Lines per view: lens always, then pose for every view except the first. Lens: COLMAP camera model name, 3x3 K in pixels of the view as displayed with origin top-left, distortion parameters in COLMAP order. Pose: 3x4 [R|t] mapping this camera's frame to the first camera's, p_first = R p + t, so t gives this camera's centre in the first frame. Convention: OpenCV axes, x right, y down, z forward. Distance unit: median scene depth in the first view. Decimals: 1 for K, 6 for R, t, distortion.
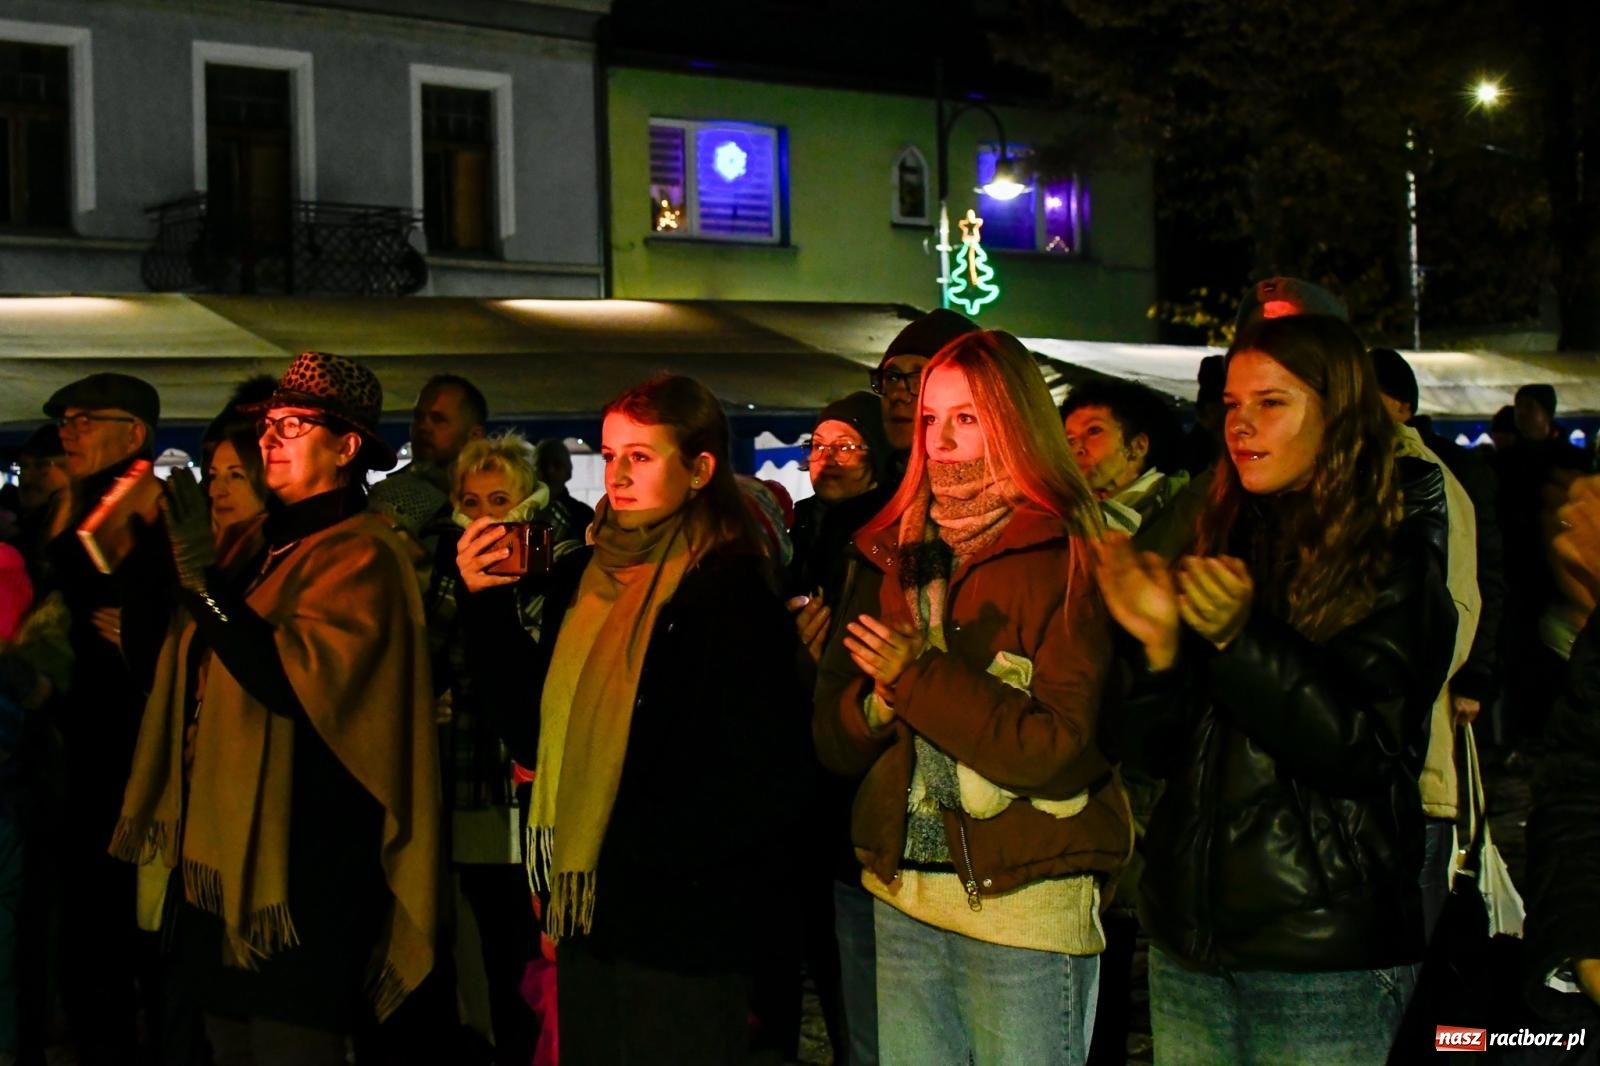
lens RADIAL K [[2345.2, 0, 791.2], [0, 2345.2, 530.7], [0, 0, 1]] dist [-0.007054, 0.000000]
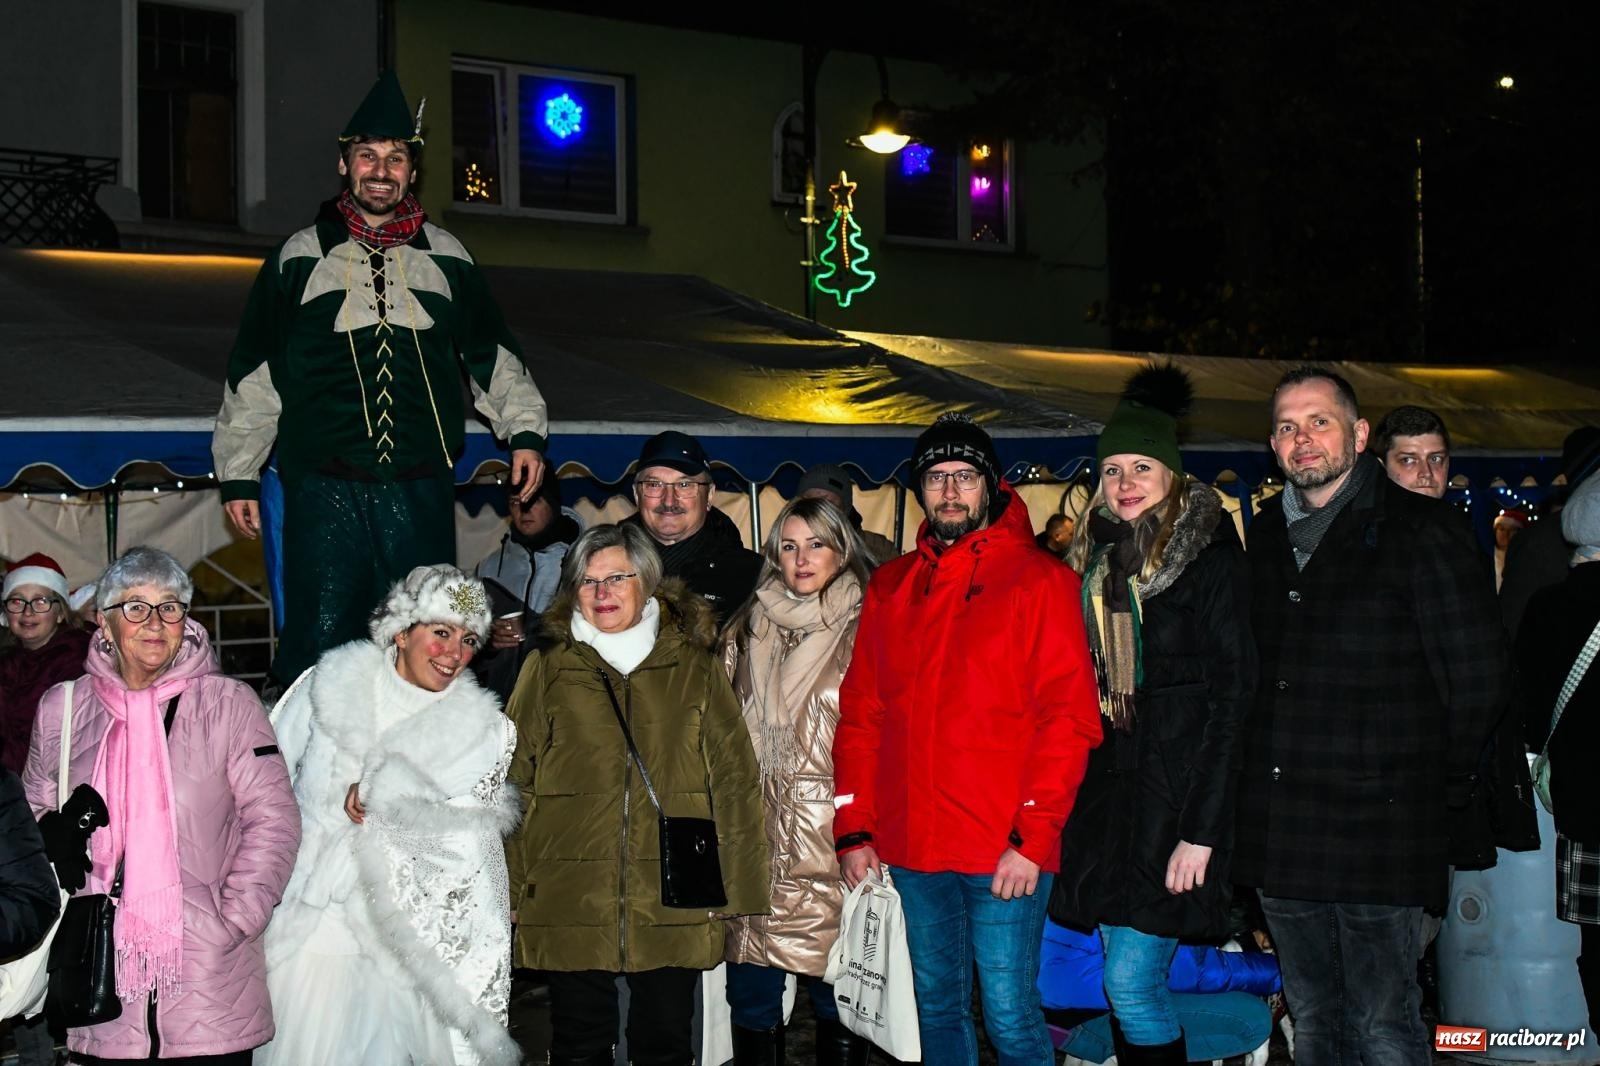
lens RADIAL K [[2345.2, 0, 802.6], [0, 2345.2, 531.6], [0, 0, 1]] dist [-0.007054, 0.000000]
pose [[0.999875, 0.015395, 0.003503, 0.061742], [-0.015344, 0.999782, -0.014168, -0.009263], [-0.003721, 0.014112, 0.999893, 0.242945]]
